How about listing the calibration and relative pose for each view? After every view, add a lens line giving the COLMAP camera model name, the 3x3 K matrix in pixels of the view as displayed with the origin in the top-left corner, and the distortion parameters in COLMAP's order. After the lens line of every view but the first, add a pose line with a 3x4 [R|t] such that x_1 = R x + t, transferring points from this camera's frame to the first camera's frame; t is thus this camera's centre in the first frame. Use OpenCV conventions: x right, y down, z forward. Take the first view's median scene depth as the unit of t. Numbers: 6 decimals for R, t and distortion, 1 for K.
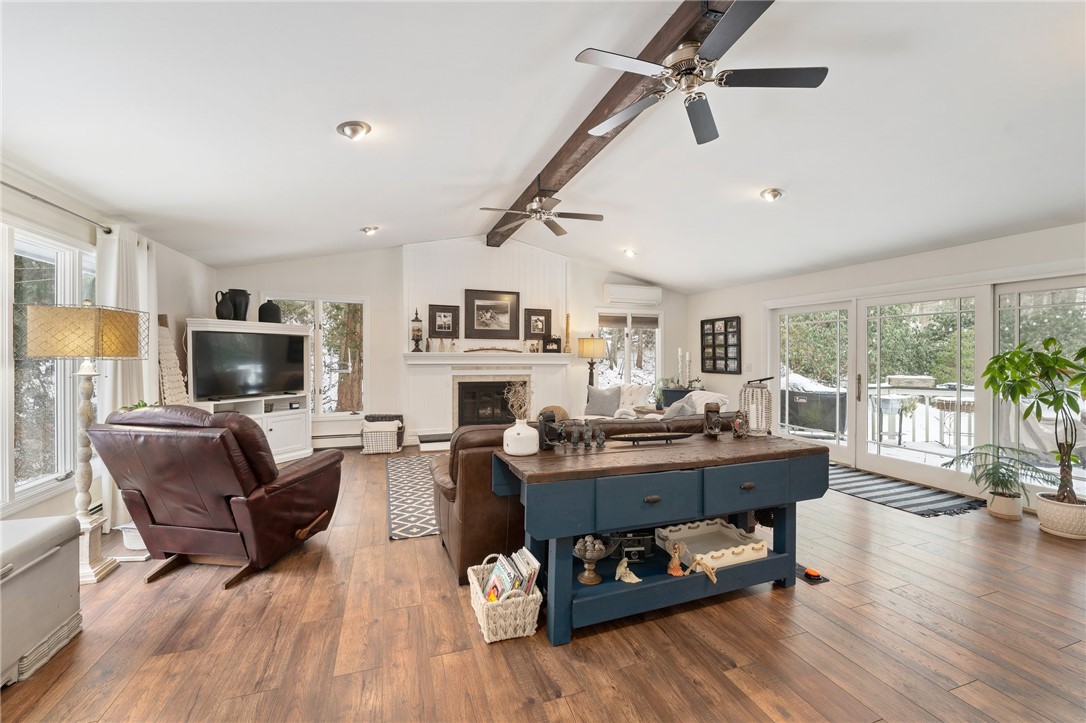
lens RADIAL K [[437.3, 0, 544.5], [0, 437.3, 352.9], [0, 0, 1]] dist [0.003020, 0.000323]
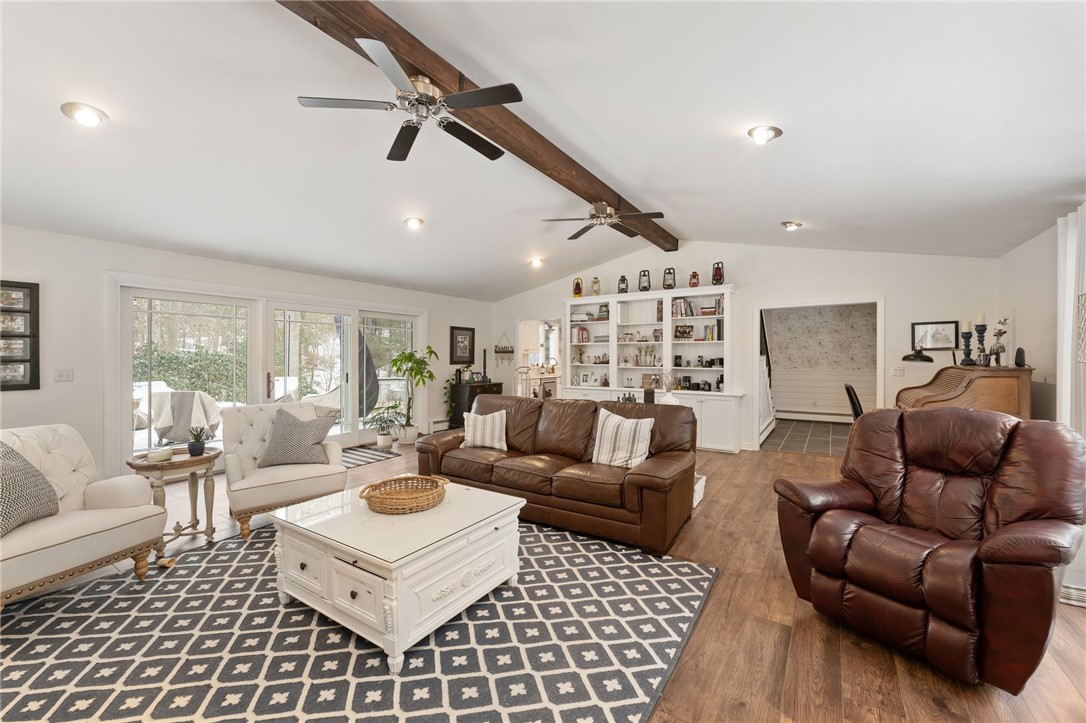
lens RADIAL K [[437.3, 0, 552.4], [0, 437.3, 355.9], [0, 0, 1]] dist [0.003020, 0.000323]
pose [[-0.601573, -0.006378, 0.798792, -0.385106], [-0.005861, 0.999976, 0.003570, 0.001152], [-0.798796, -0.002534, -0.601597, 0.811148]]
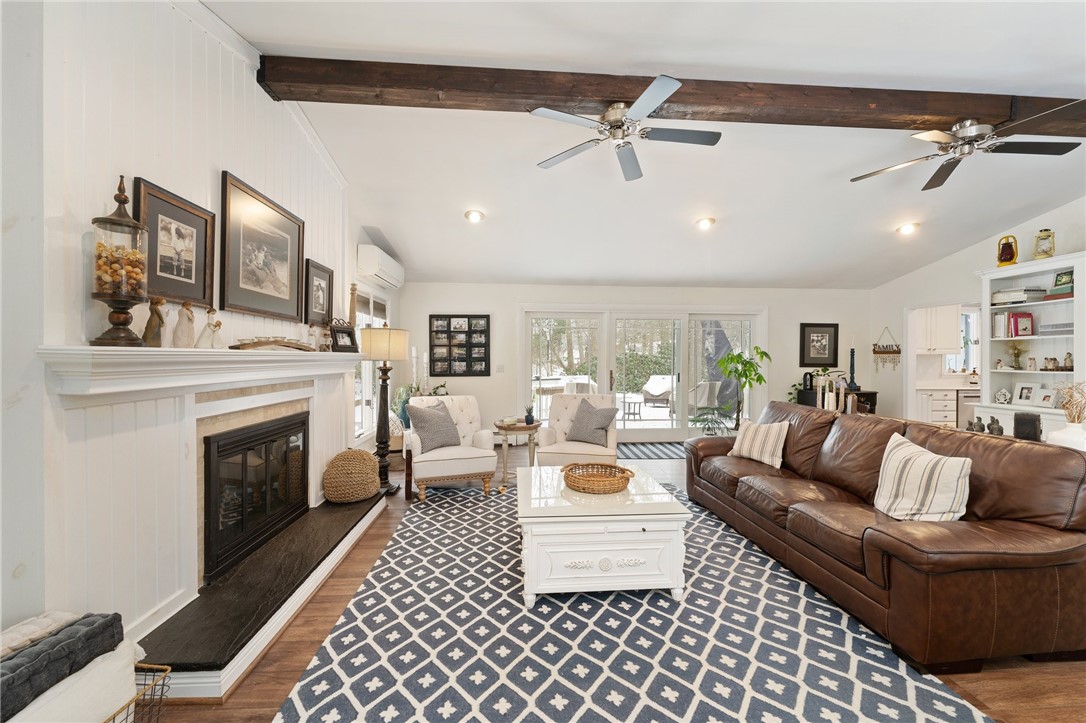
lens RADIAL K [[437.3, 0, 533.6], [0, 437.3, 352.3], [0, 0, 1]] dist [0.003020, 0.000323]
pose [[0.282413, 0.005614, 0.959277, -0.435150], [-0.002574, 0.999984, -0.005095, 0.001845], [-0.959290, -0.001030, 0.282423, 0.636501]]
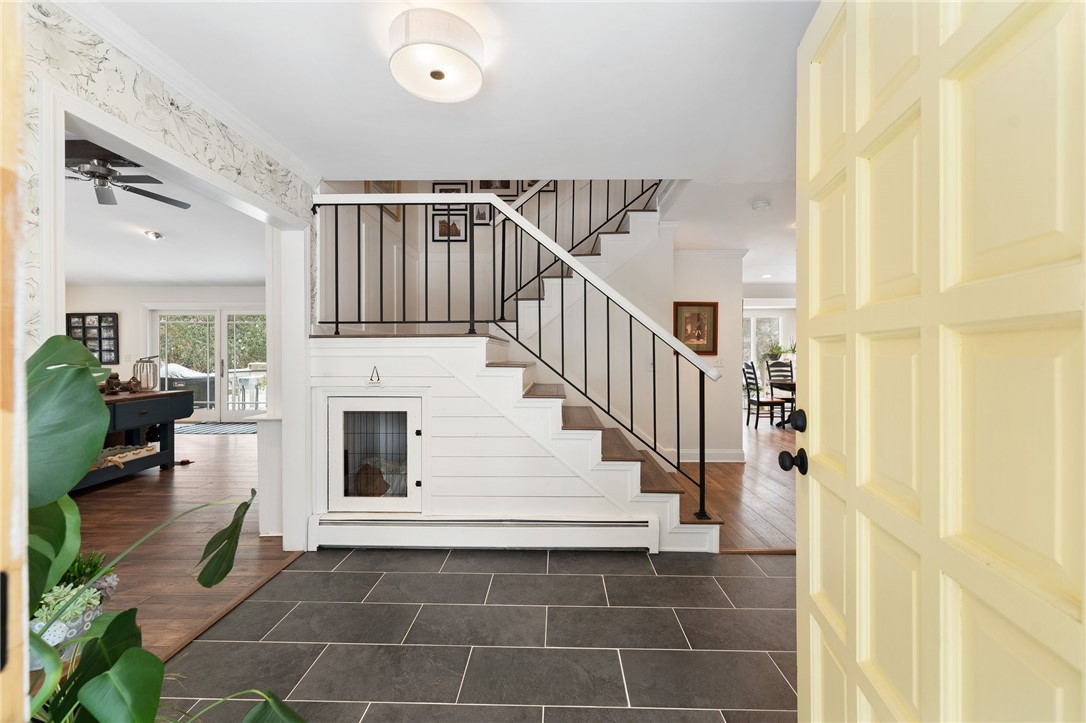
lens RADIAL K [[437.3, 0, 550.1], [0, 437.3, 352.6], [0, 0, 1]] dist [0.003020, 0.000323]
pose [[0.335372, -0.005346, 0.942071, -0.243499], [0.003586, 0.999984, 0.004398, 0.017016], [-0.942079, 0.001903, 0.335385, -0.427512]]
